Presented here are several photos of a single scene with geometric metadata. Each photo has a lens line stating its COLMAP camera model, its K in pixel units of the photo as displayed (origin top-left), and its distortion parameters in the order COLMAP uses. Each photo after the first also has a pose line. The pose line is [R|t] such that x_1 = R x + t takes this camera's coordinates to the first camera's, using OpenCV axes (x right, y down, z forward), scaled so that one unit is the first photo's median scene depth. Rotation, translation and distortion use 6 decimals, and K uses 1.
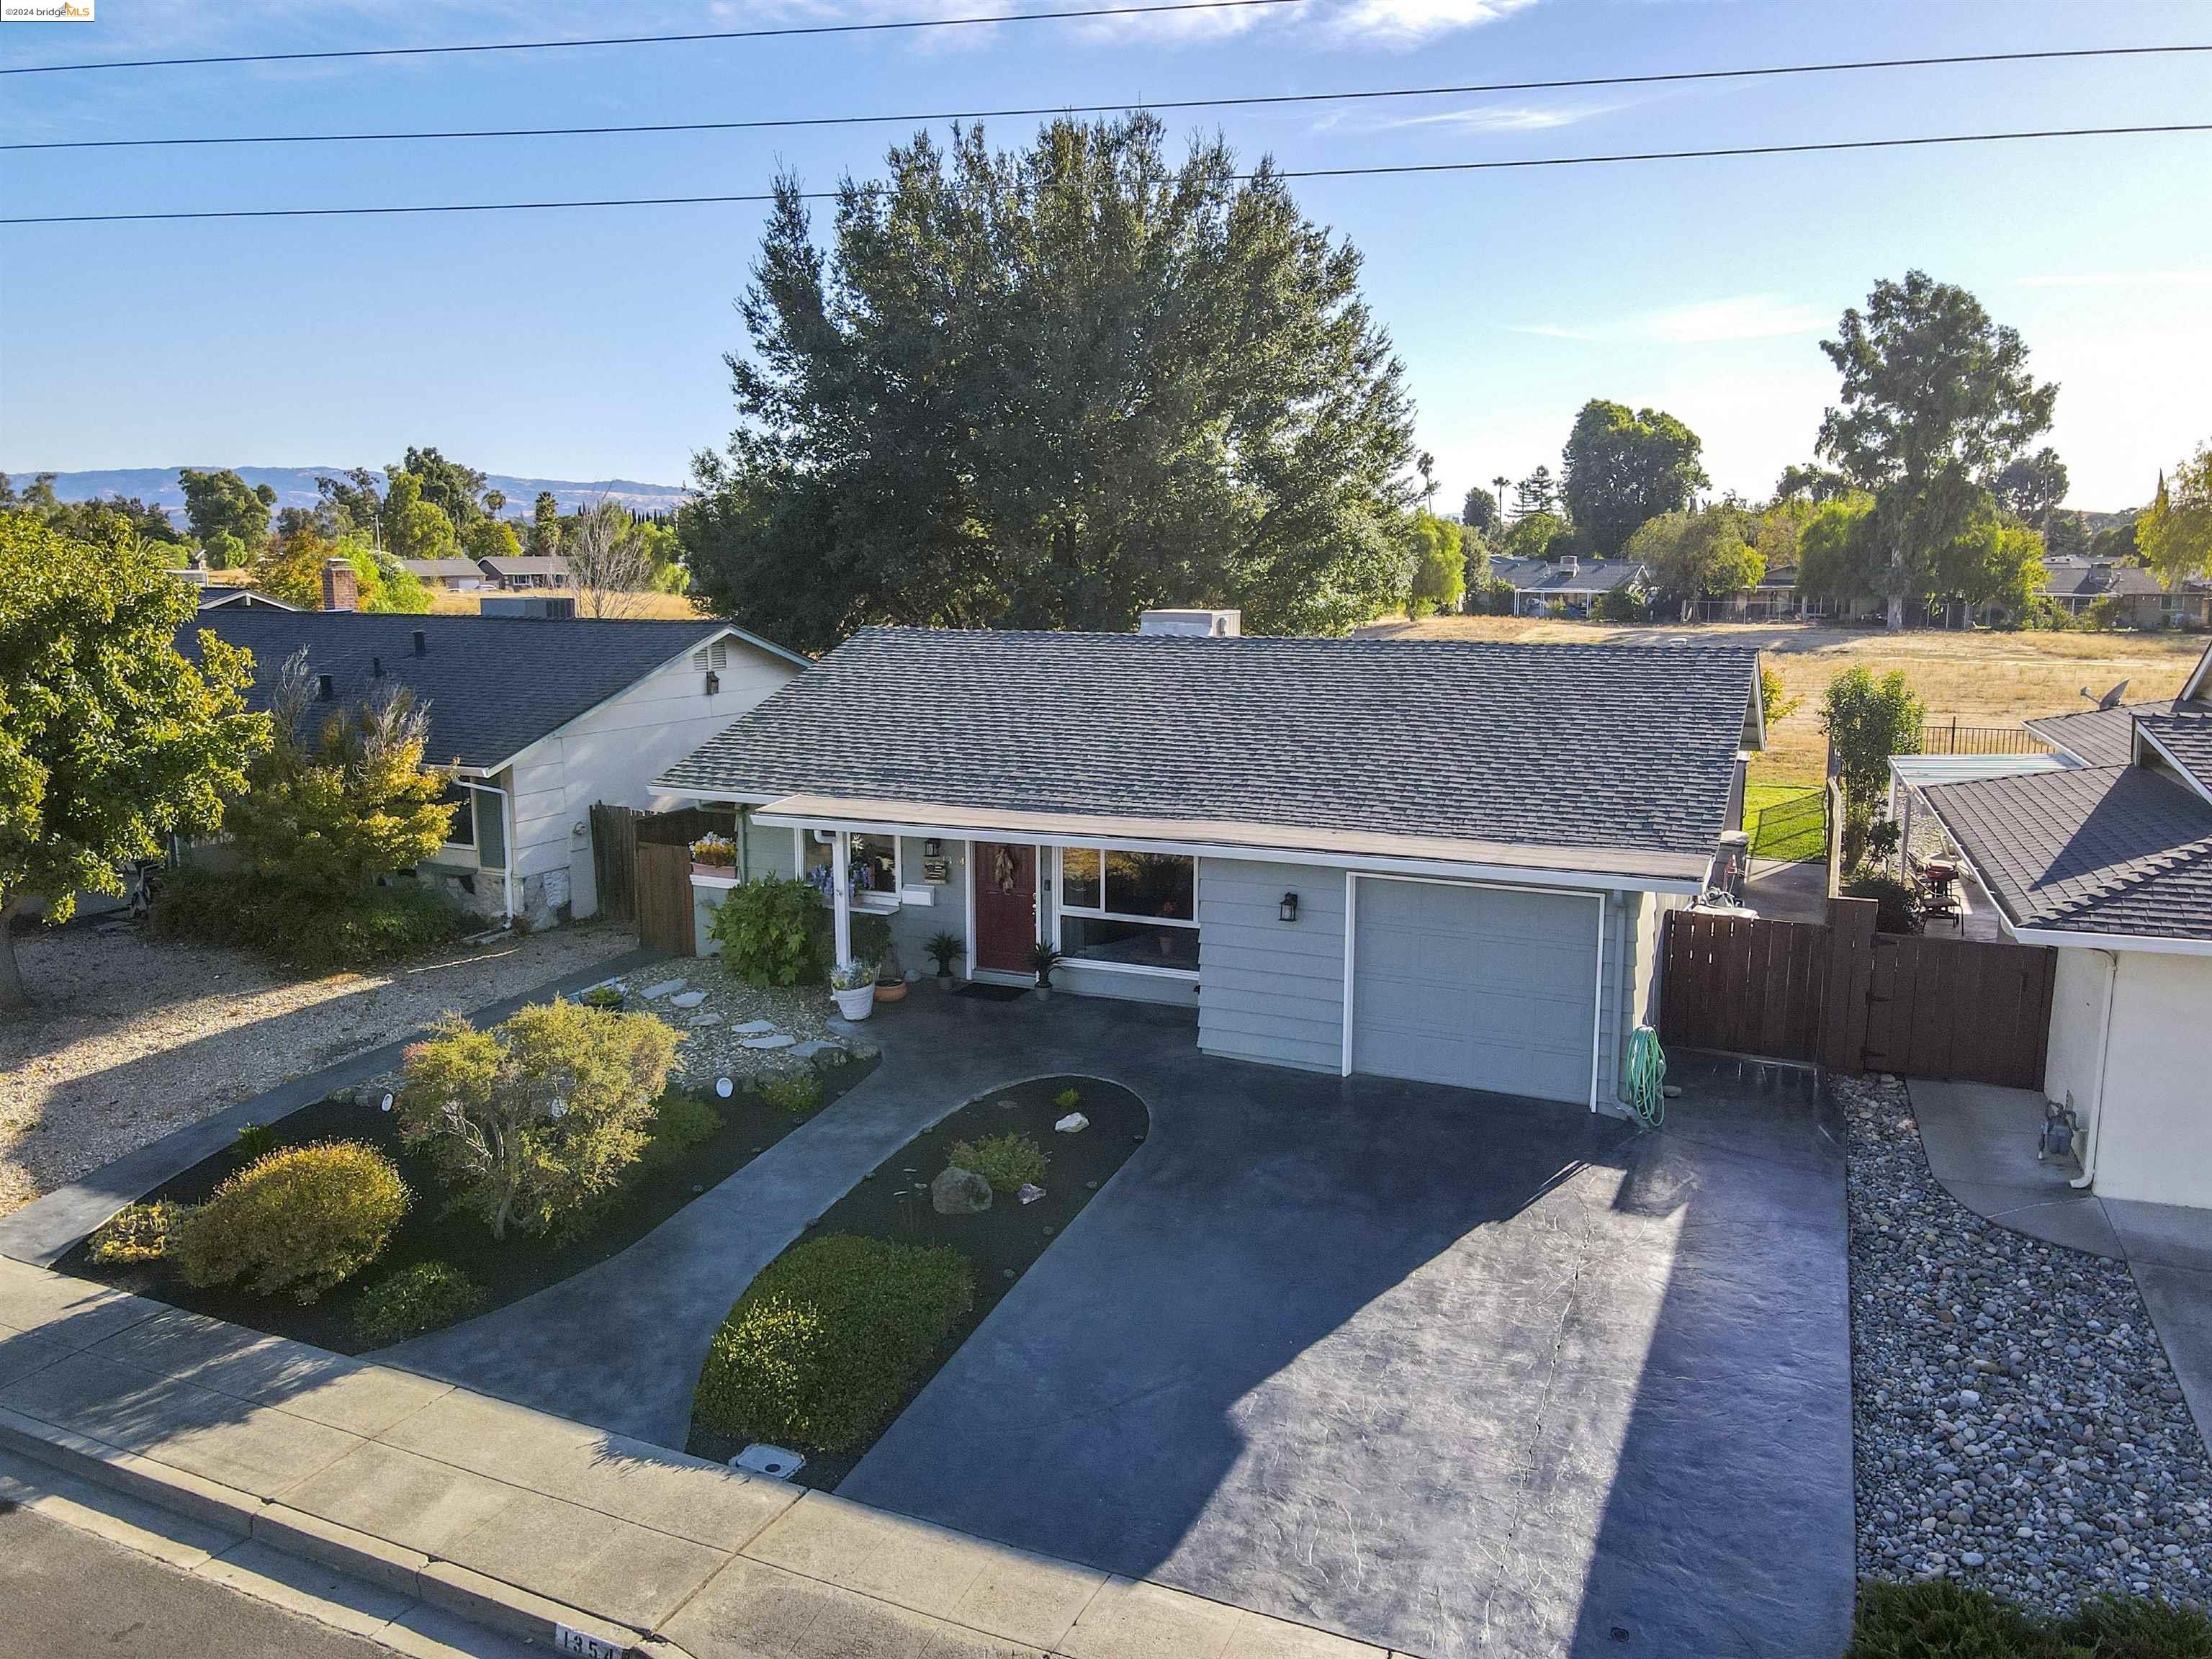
lens RADIAL K [[1587.6, 0, 1106.0], [0, 1587.6, 829.5], [0, 0, 1]] dist [0.020330, -0.006288]
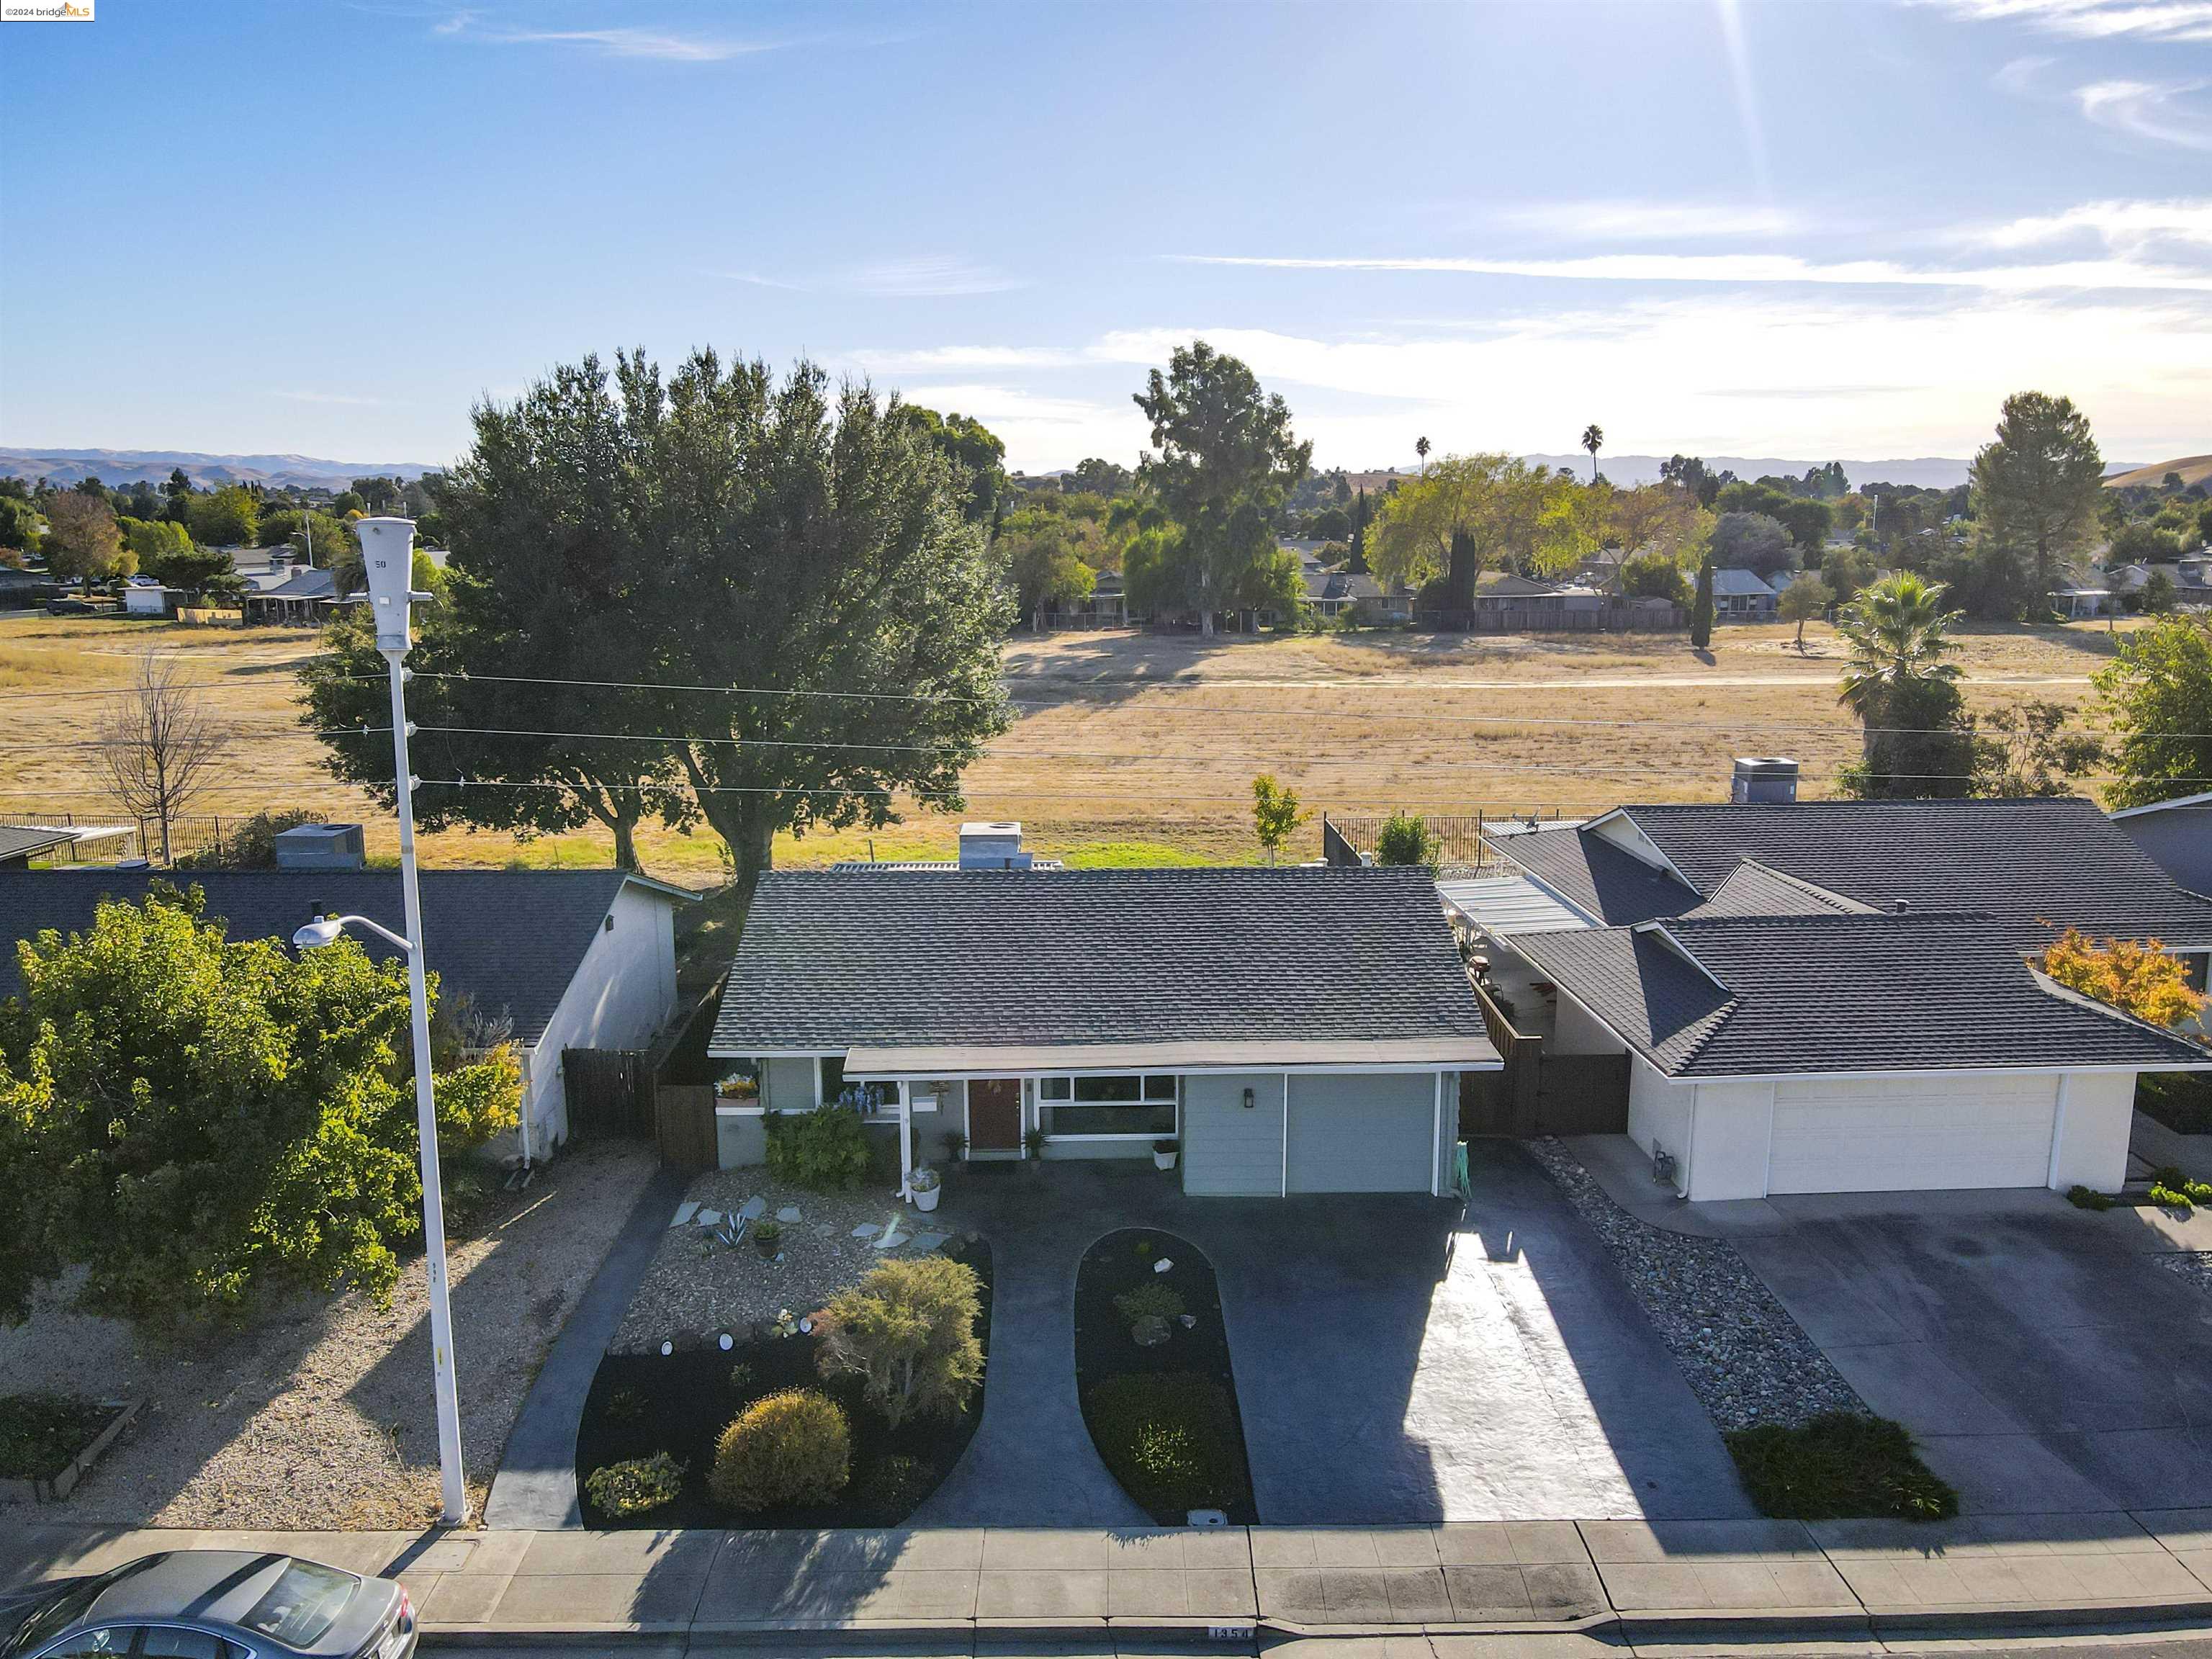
lens RADIAL K [[1568.9, 0, 1106.0], [0, 1568.9, 829.5], [0, 0, 1]] dist [0.005162, 0.002530]
pose [[0.905822, -0.086914, 0.414647, -0.540899], [0.077316, 0.996207, 0.039913, -0.245868], [-0.416543, -0.004095, 0.909107, -0.294814]]
